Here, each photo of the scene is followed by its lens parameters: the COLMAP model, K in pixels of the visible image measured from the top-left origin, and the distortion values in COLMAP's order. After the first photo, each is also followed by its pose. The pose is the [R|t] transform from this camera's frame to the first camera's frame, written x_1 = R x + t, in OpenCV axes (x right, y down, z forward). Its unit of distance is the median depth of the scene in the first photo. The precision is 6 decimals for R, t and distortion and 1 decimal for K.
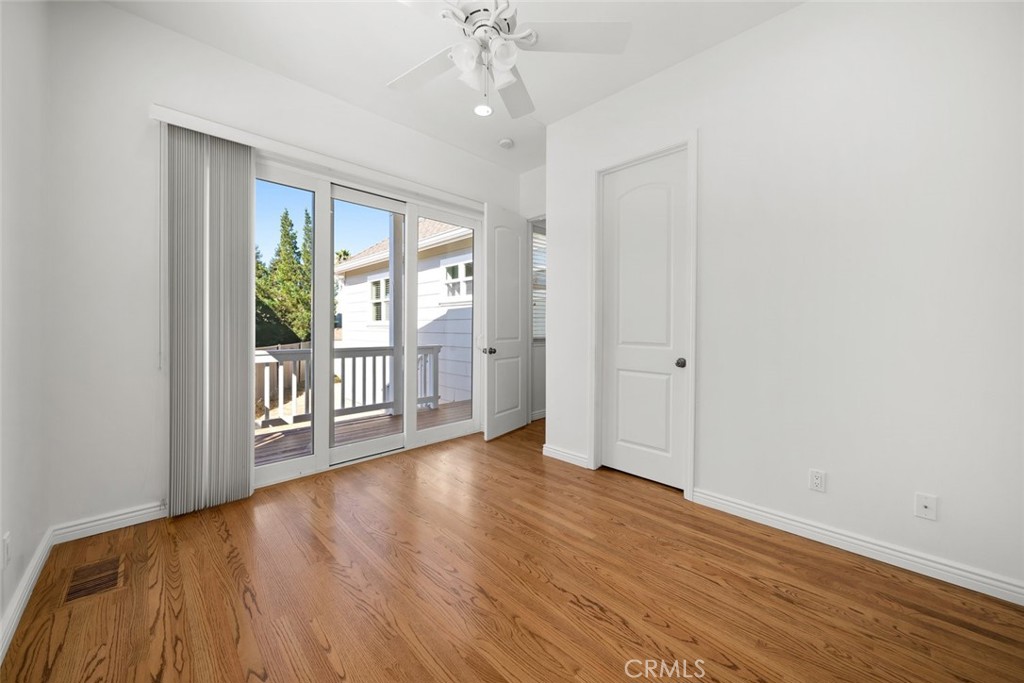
lens RADIAL K [[370.5, 0, 501.8], [0, 370.5, 323.6], [0, 0, 1]] dist [-0.000246, -0.000085]
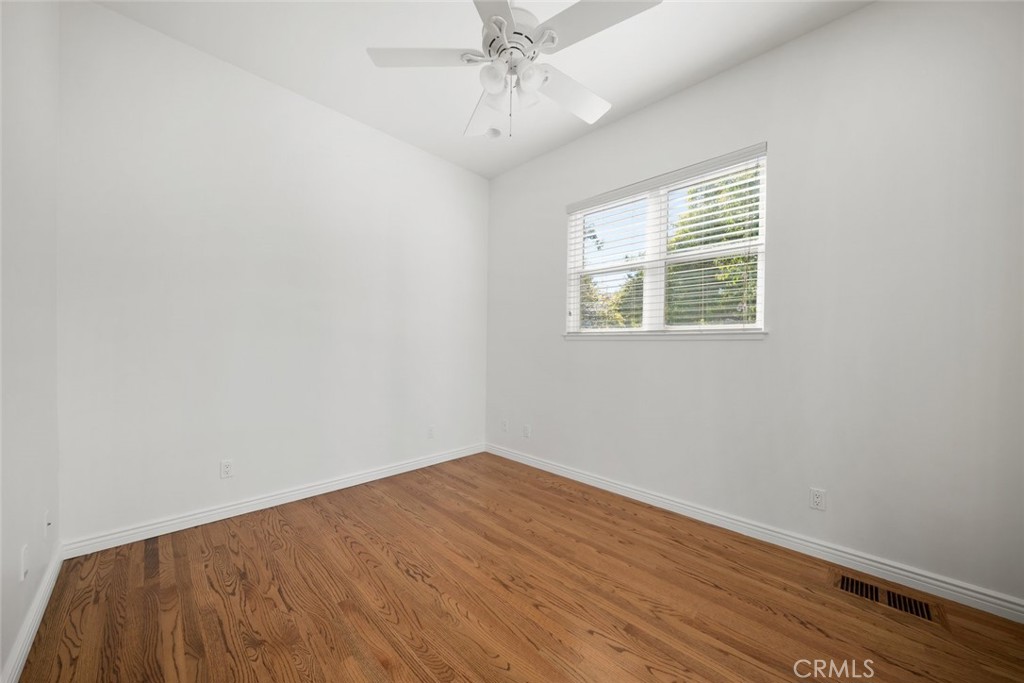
lens RADIAL K [[365.4, 0, 499.5], [0, 365.4, 342.0], [0, 0, 1]] dist [-0.001162, -0.000061]
pose [[-0.999789, -0.017487, -0.010811, -0.002405], [-0.017260, 0.999636, -0.020729, 0.004373], [0.011170, -0.020538, -0.999727, 0.459366]]
